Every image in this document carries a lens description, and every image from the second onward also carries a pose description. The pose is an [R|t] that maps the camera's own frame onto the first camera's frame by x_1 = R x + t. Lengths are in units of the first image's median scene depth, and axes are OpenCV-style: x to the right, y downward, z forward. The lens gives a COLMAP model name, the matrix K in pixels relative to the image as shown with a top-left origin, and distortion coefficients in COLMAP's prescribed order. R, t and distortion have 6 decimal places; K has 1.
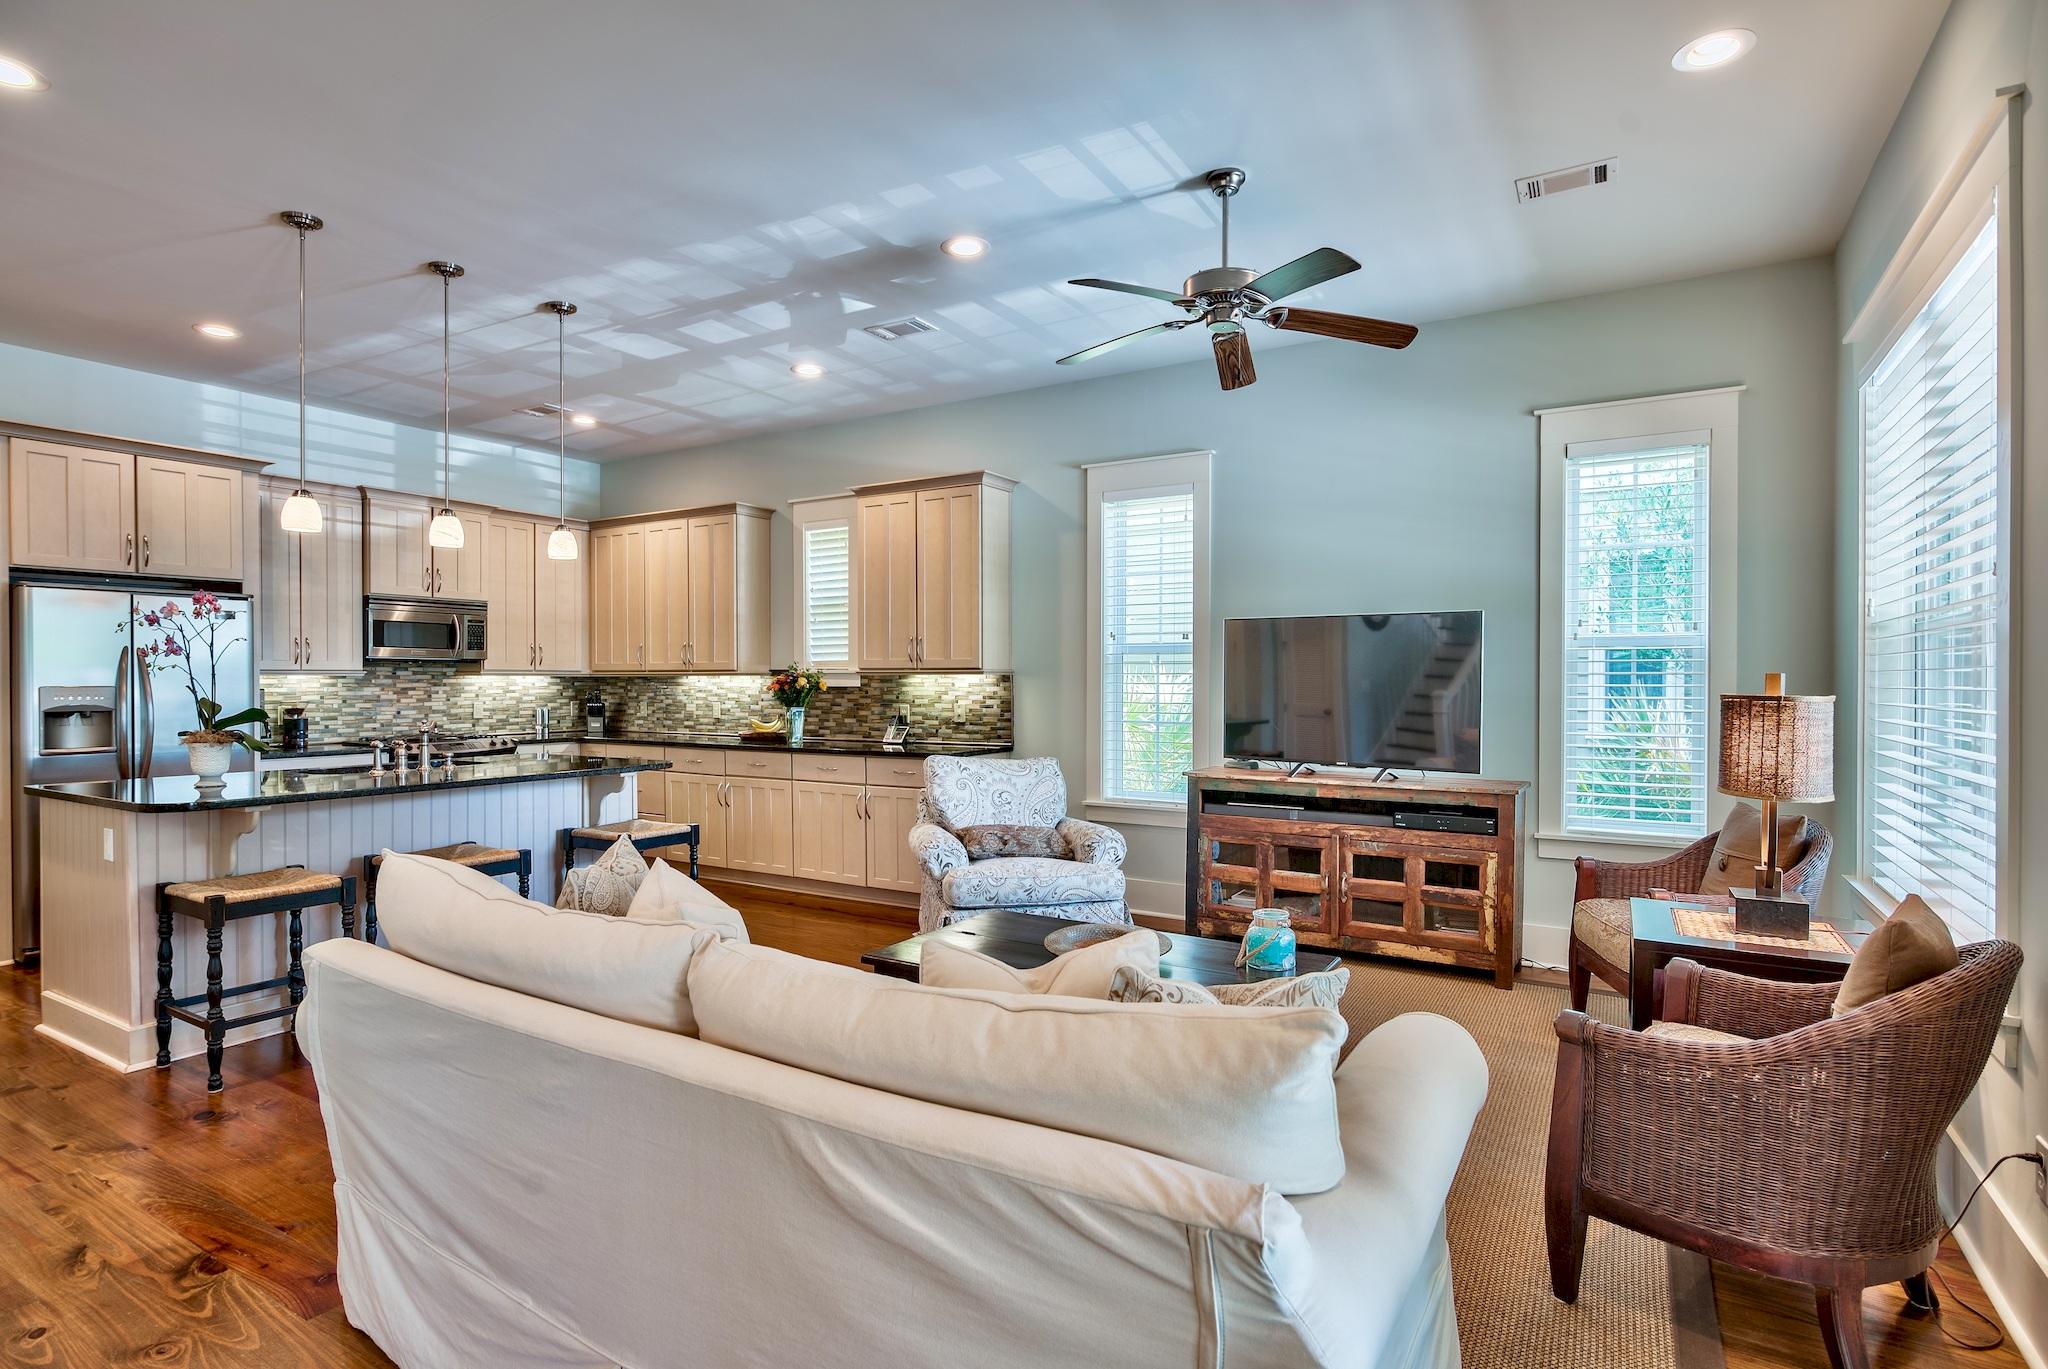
lens RADIAL K [[998.4, 0, 1048.4], [0, 998.4, 692.6], [0, 0, 1]] dist [-0.003581, -0.002722]
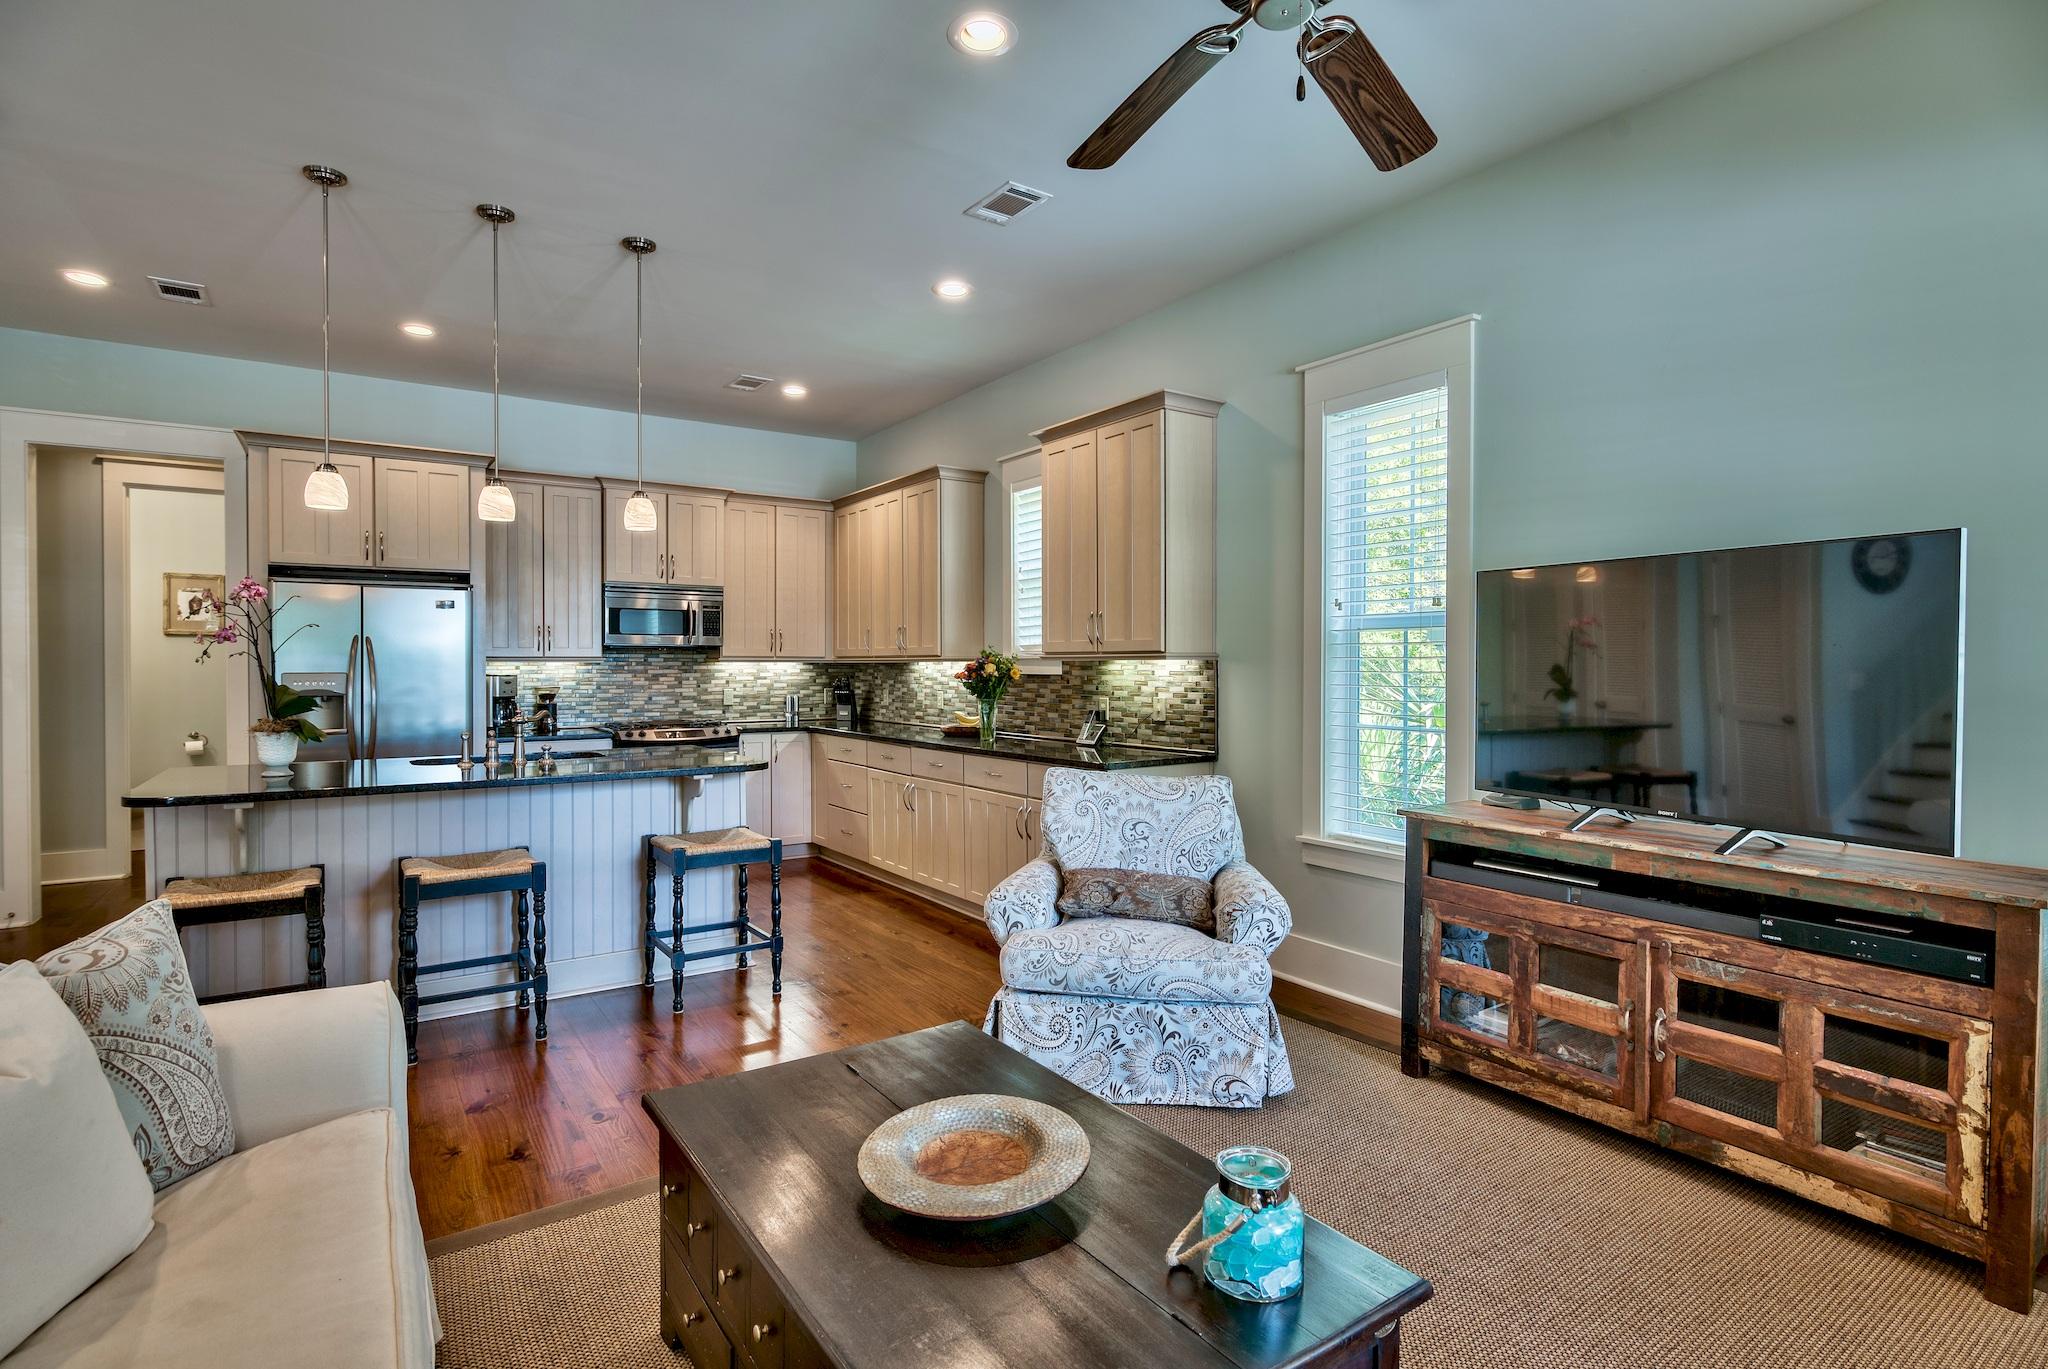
lens RADIAL K [[998.4, 0, 1058.6], [0, 998.4, 680.2], [0, 0, 1]] dist [-0.003581, -0.002722]
pose [[0.913235, 0.005644, -0.407393, 0.159866], [-0.004698, 0.999983, 0.003322, -0.004403], [0.407405, -0.001120, 0.913247, 0.258919]]
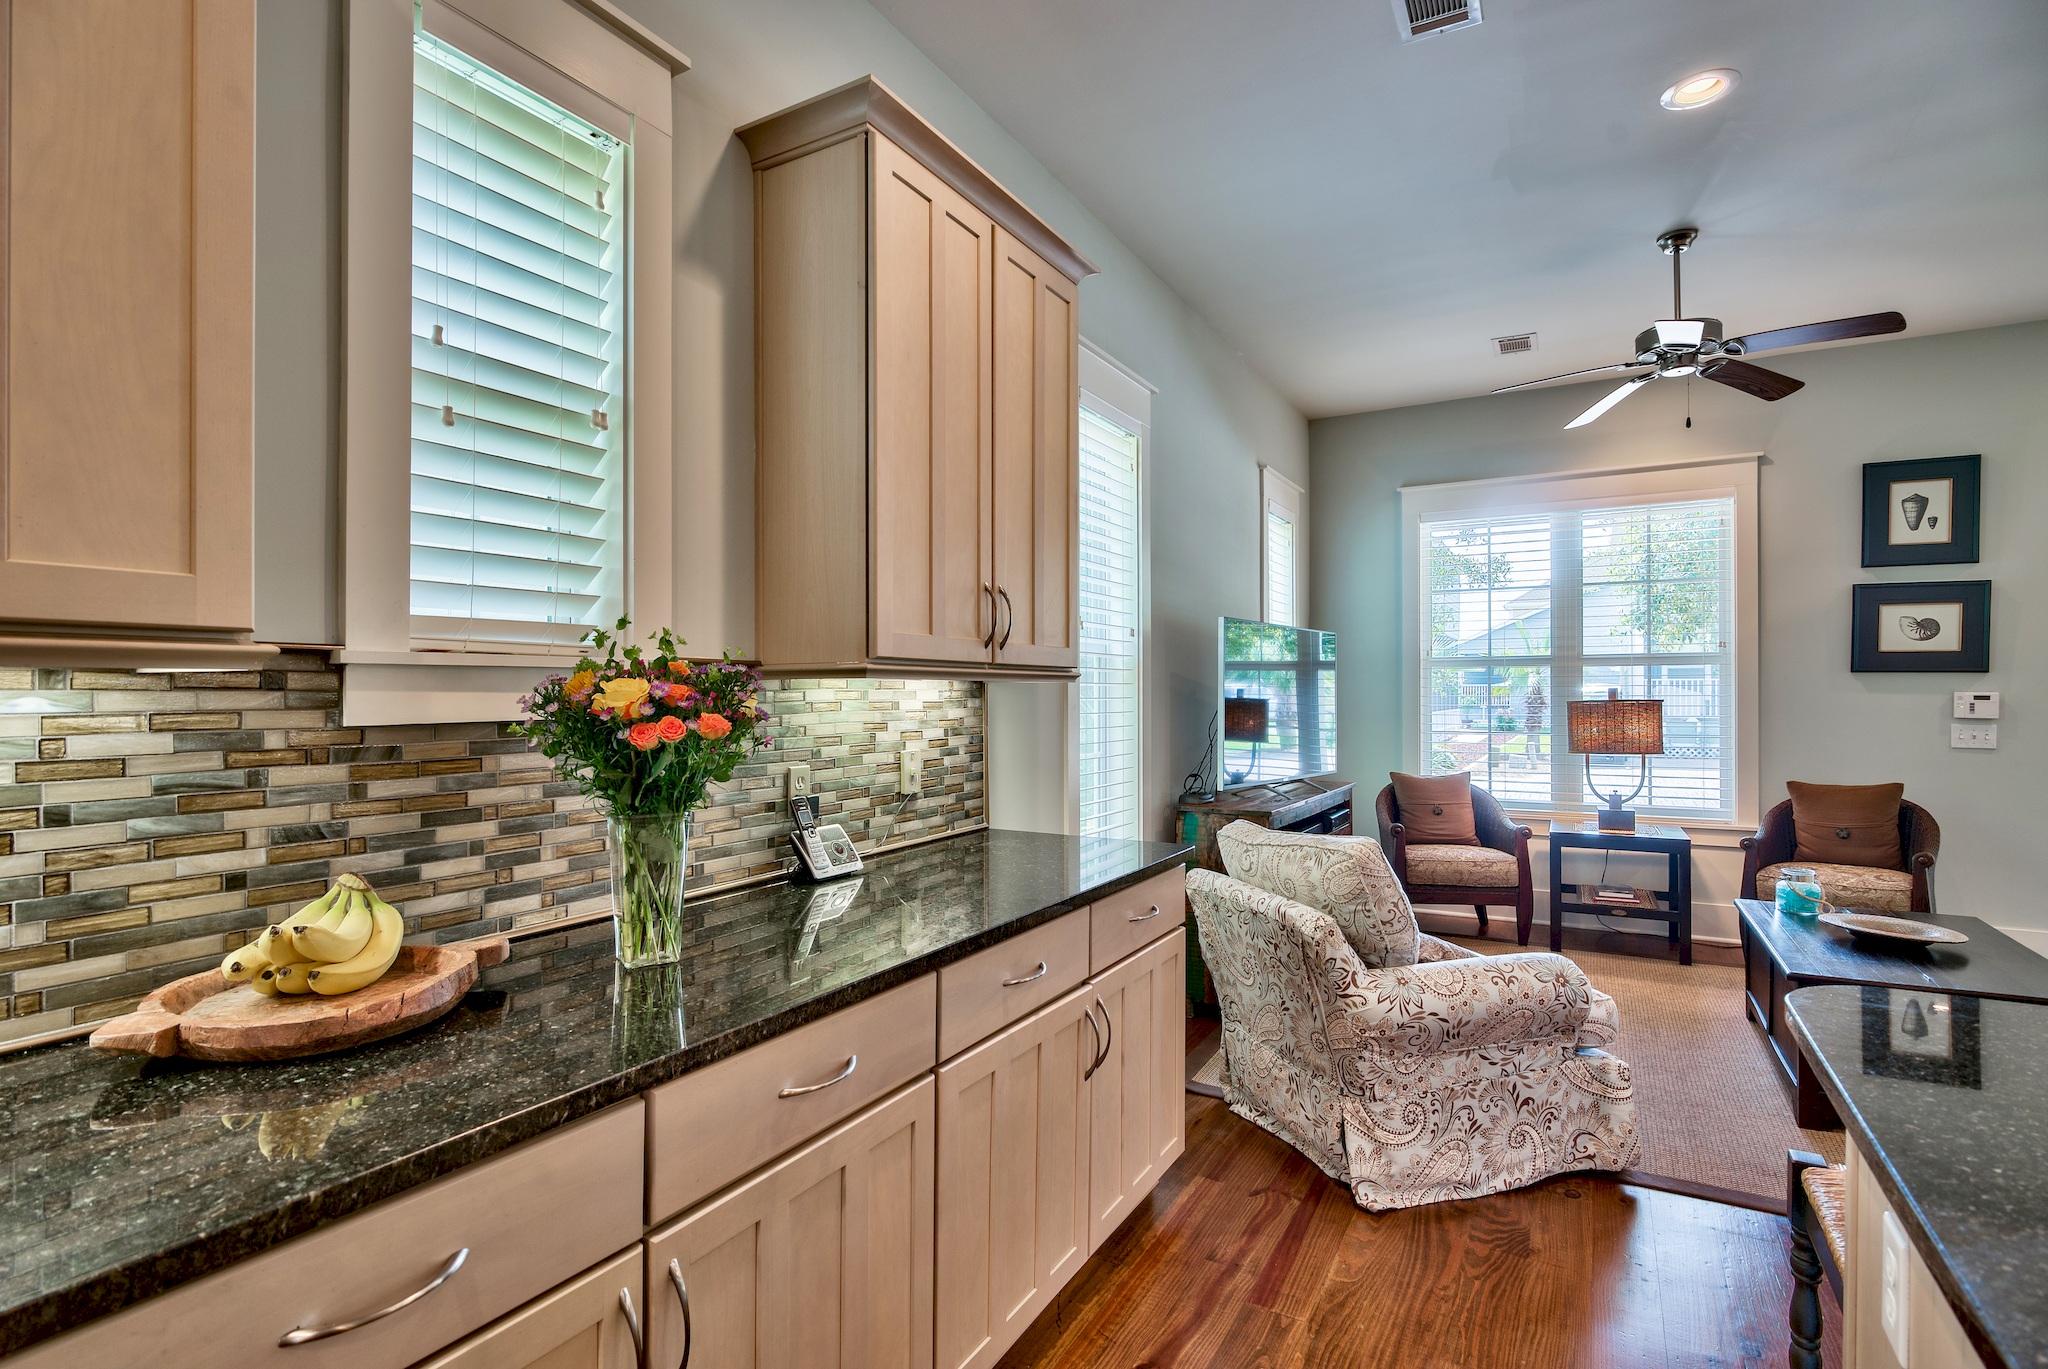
lens RADIAL K [[998.4, 0, 1007.2], [0, 998.4, 694.5], [0, 0, 1]] dist [-0.003581, -0.002722]
pose [[0.006144, -0.000566, 0.999981, -0.520030], [0.016421, 0.999865, 0.000465, -0.011916], [-0.999846, 0.016417, 0.006152, 0.972598]]
